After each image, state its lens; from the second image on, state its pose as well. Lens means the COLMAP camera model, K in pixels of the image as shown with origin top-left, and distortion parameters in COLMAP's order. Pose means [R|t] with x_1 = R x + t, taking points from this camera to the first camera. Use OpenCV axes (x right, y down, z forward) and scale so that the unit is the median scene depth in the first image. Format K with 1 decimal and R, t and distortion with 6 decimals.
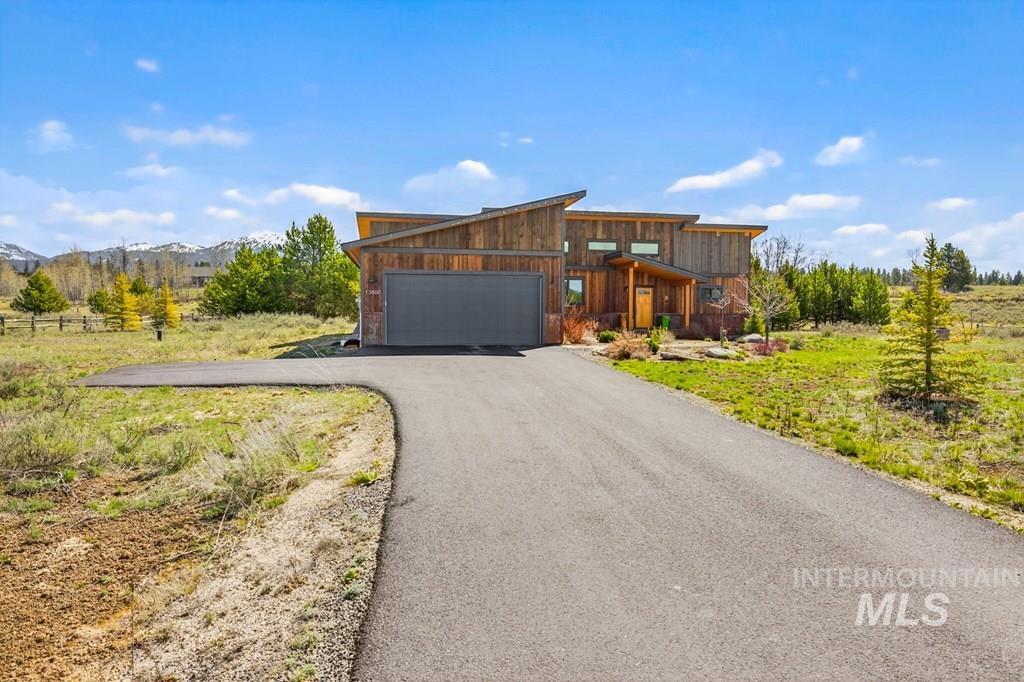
lens RADIAL K [[431.2, 0, 513.0], [0, 431.2, 332.5], [0, 0, 1]] dist [0.000408, -0.000036]
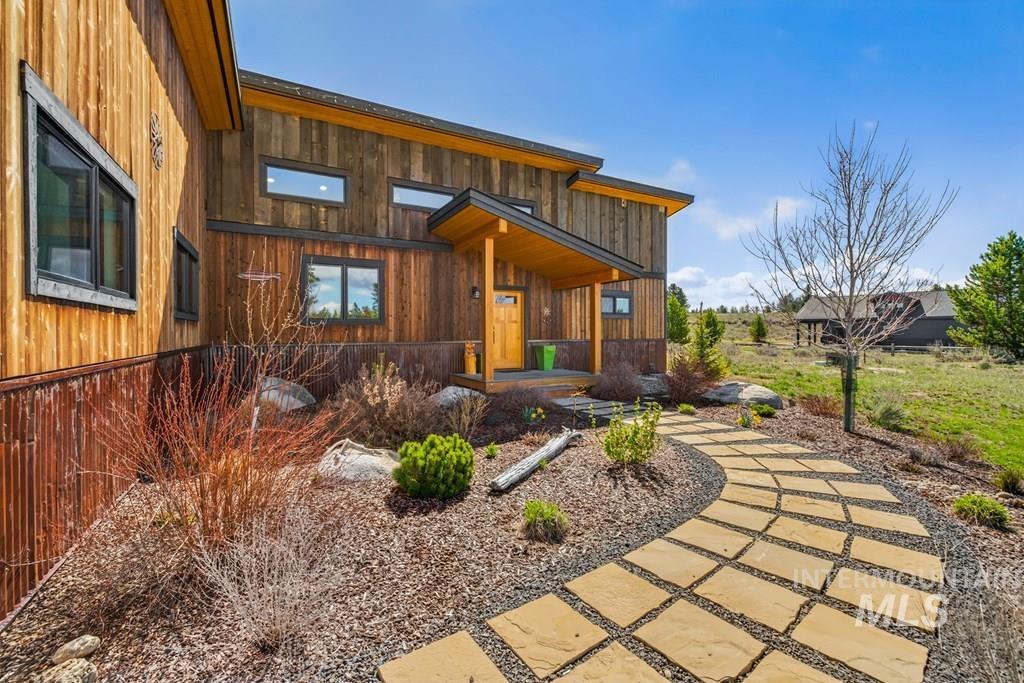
lens RADIAL K [[431.2, 0, 513.0], [0, 431.2, 333.0], [0, 0, 1]] dist [0.000408, -0.000036]
pose [[0.931393, -0.007920, 0.363930, 0.125525], [0.016611, 0.999647, -0.020758, -0.043462], [-0.363637, 0.025380, 0.931195, 0.529891]]
